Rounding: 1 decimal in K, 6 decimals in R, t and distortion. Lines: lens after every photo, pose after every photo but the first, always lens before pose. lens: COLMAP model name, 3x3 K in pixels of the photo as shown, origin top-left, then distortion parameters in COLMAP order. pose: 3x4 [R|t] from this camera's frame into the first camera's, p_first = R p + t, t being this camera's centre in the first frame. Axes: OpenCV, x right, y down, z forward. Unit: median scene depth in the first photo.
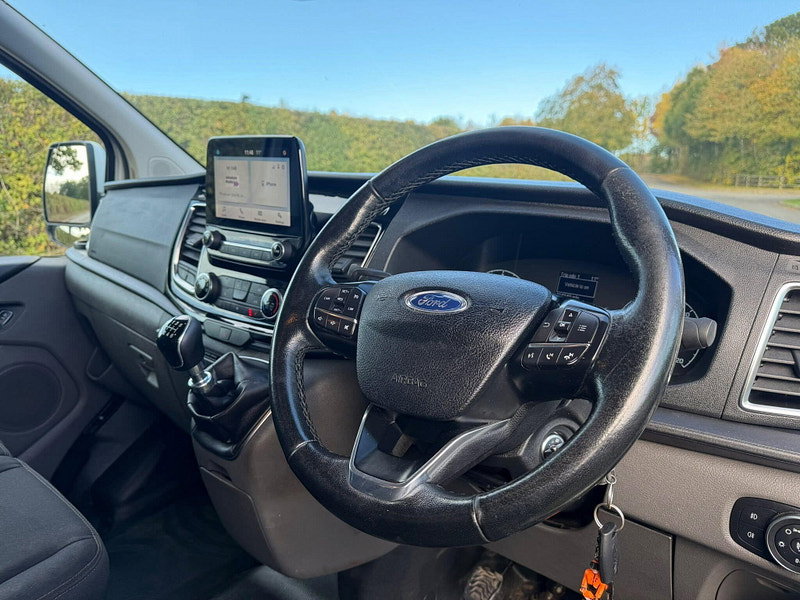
lens RADIAL K [[562.3, 0, 400.0], [0, 562.3, 300.0], [0, 0, 1]] dist [0.033225, -0.078779]
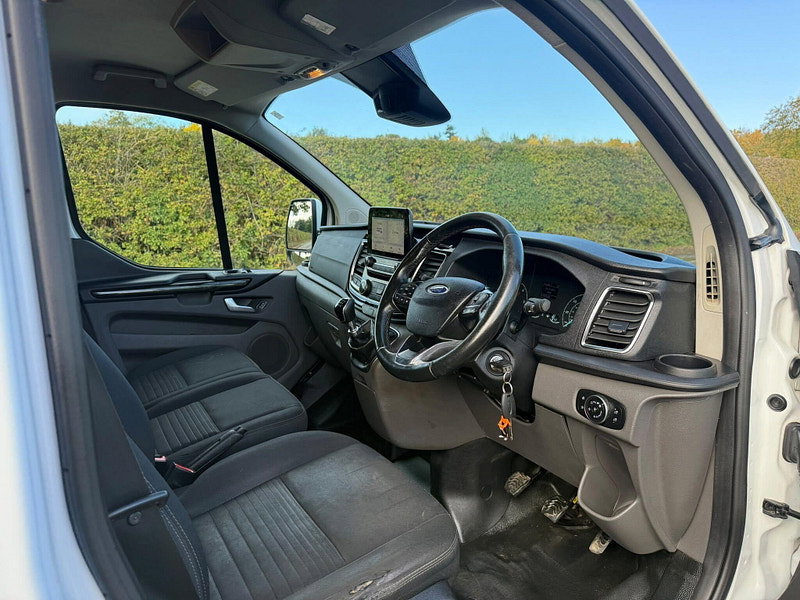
lens RADIAL K [[587.0, 0, 400.4], [0, 587.0, 283.5], [0, 0, 1]] dist [-0.000838, -0.001749]
pose [[0.937959, 0.024950, -0.345846, 0.384639], [-0.048547, 0.997033, -0.059735, 0.066160], [0.343330, 0.072819, 0.936388, -0.675393]]
